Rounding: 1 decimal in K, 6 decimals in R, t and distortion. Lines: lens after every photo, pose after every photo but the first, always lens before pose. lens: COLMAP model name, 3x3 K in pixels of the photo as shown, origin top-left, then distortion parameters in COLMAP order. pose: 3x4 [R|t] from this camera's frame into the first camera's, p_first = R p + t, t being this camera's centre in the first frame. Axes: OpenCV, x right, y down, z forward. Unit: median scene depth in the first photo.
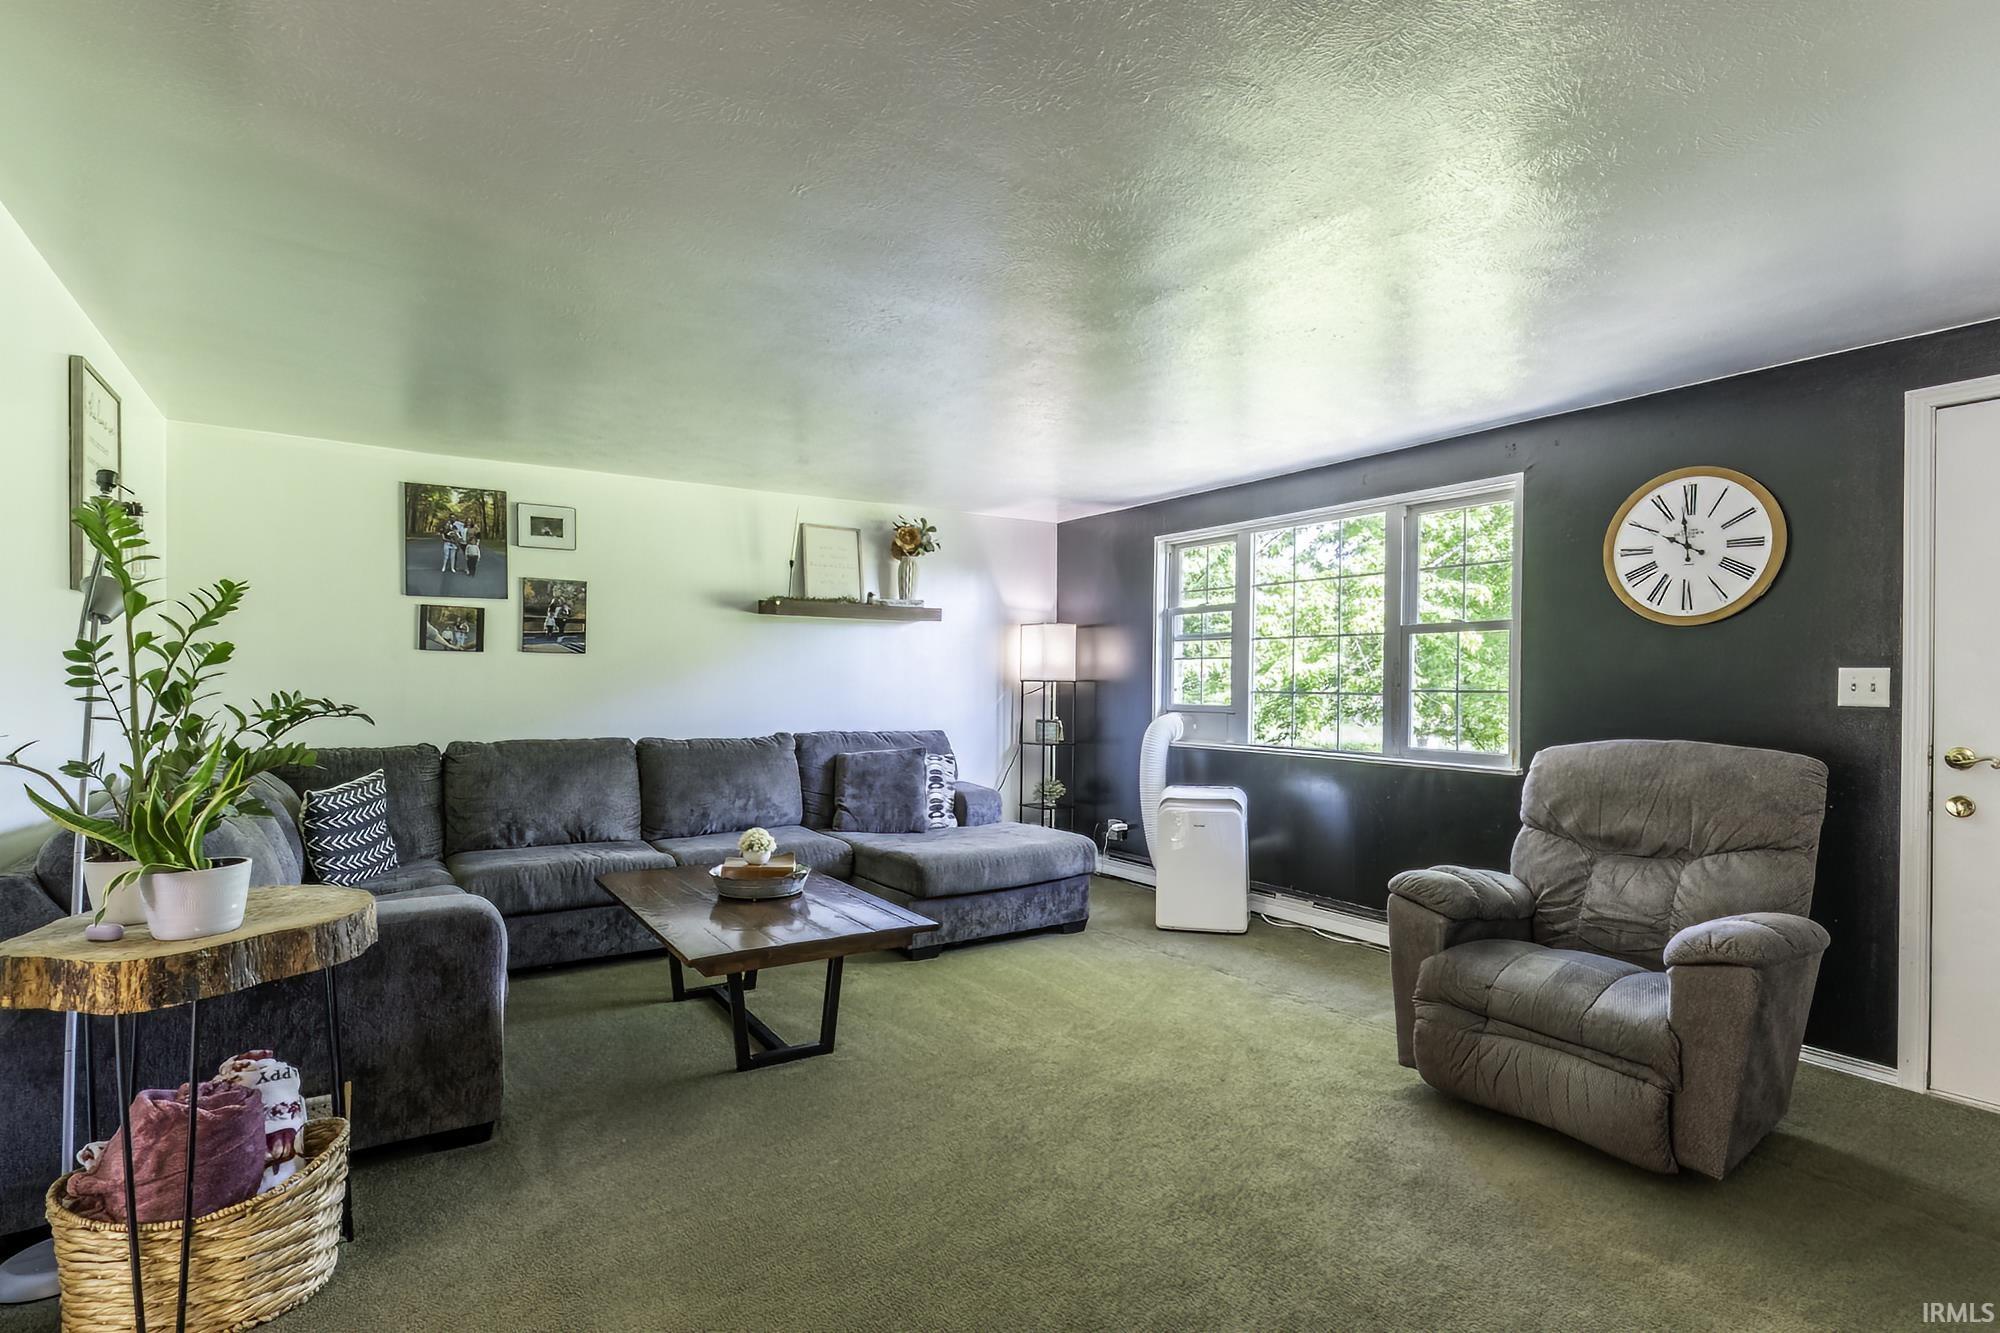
lens RADIAL K [[959.0, 0, 1004.4], [0, 959.0, 686.3], [0, 0, 1]] dist [-0.001499, -0.000497]
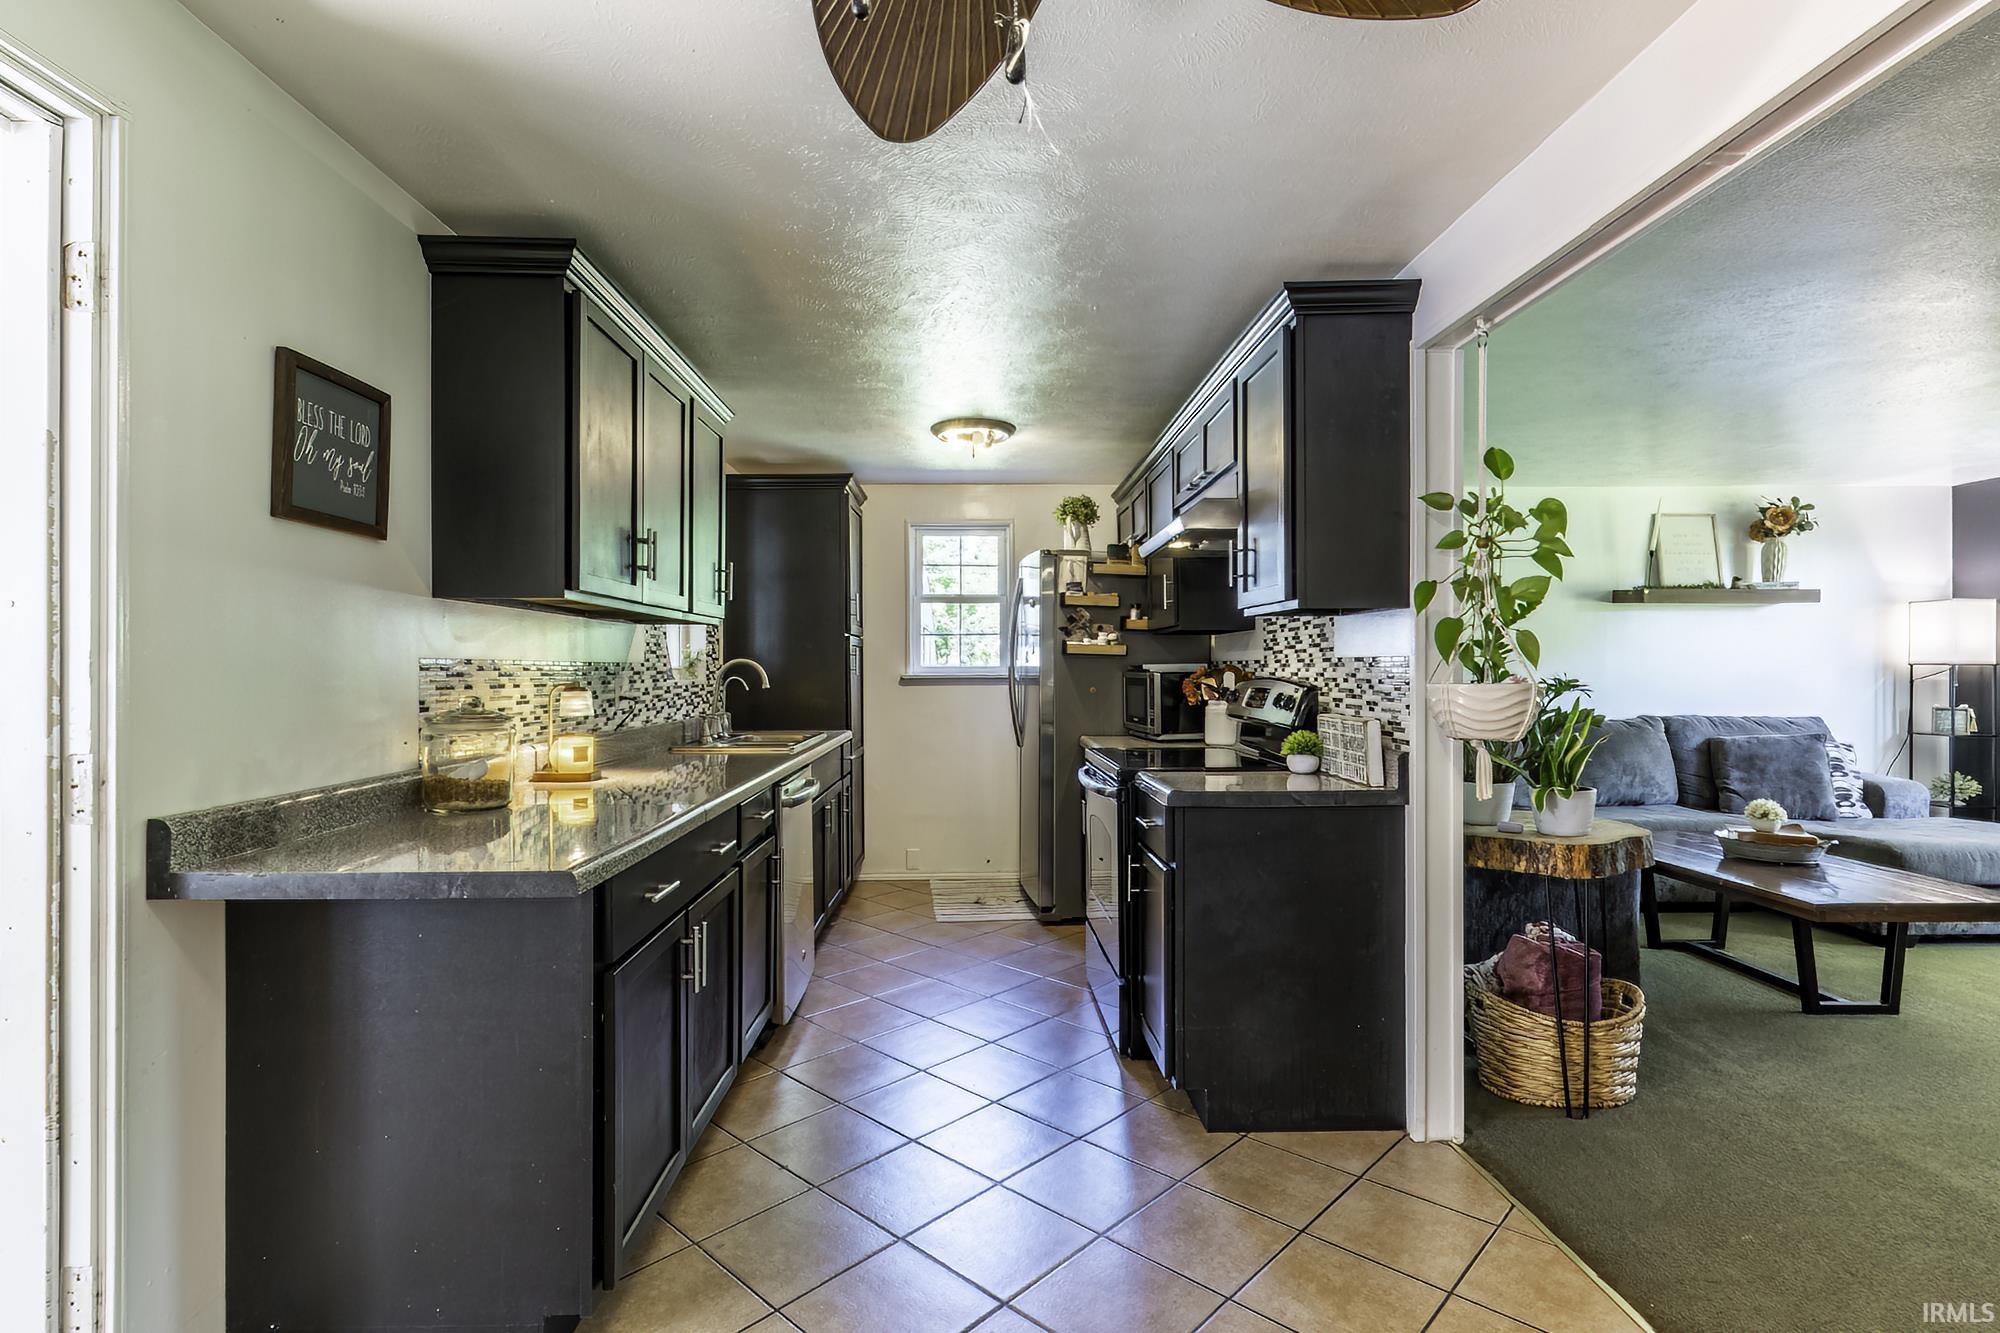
lens RADIAL K [[946.0, 0, 997.4], [0, 946.0, 664.2], [0, 0, 1]] dist [-0.000011, -0.000477]
pose [[0.845064, -0.009495, -0.534581, -0.276814], [0.003414, 0.999918, -0.012364, 0.002791], [0.534655, 0.008623, 0.845027, -0.251860]]
